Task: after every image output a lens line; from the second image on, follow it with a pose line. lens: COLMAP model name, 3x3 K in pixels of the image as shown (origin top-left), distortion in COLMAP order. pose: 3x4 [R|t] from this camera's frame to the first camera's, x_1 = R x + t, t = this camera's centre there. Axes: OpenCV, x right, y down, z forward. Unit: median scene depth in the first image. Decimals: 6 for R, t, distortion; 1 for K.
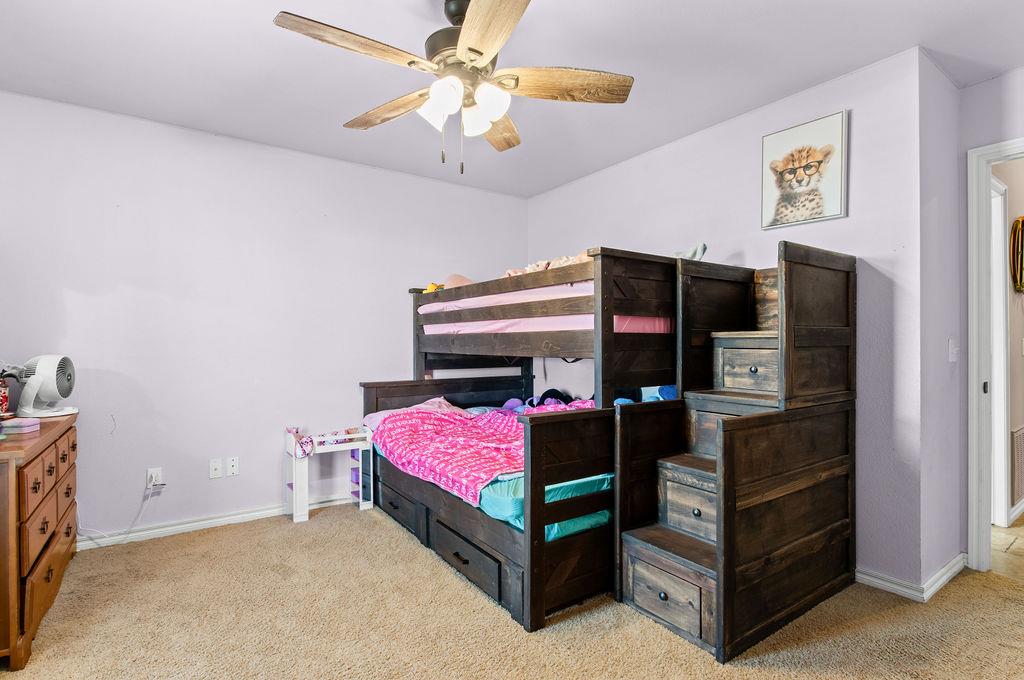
lens RADIAL K [[494.0, 0, 509.2], [0, 494.0, 340.5], [0, 0, 1]] dist [-0.018596, 0.000388]
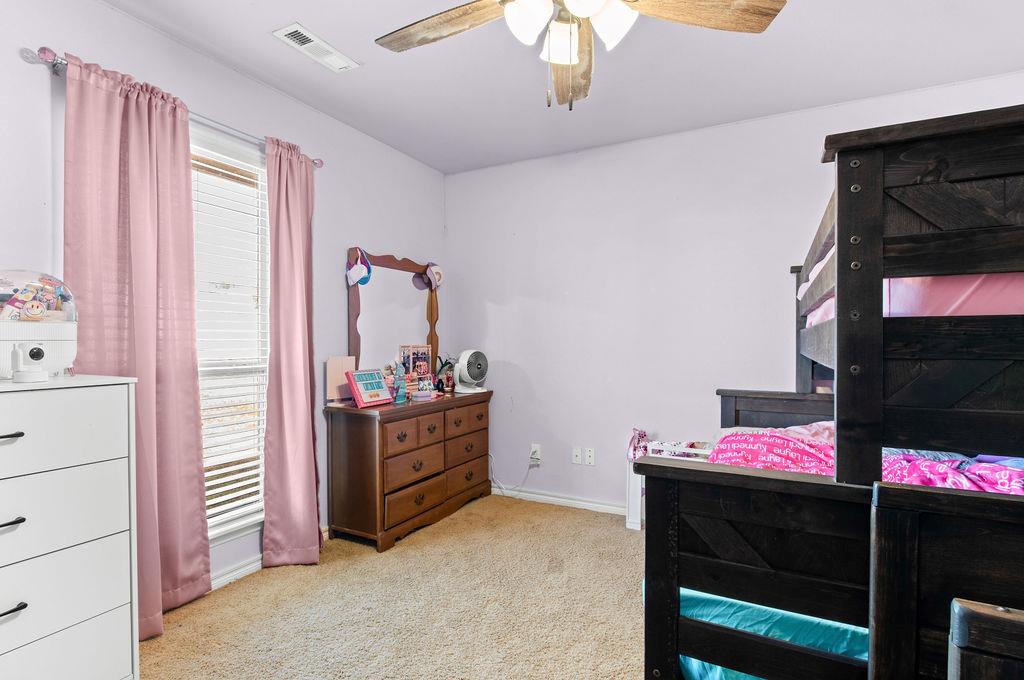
lens RADIAL K [[494.0, 0, 509.6], [0, 494.0, 345.0], [0, 0, 1]] dist [-0.018596, 0.000388]
pose [[0.458404, 0.006157, -0.888722, 0.399068], [0.005044, 0.999942, 0.009529, 0.001683], [0.888729, -0.008850, 0.458347, 0.450209]]
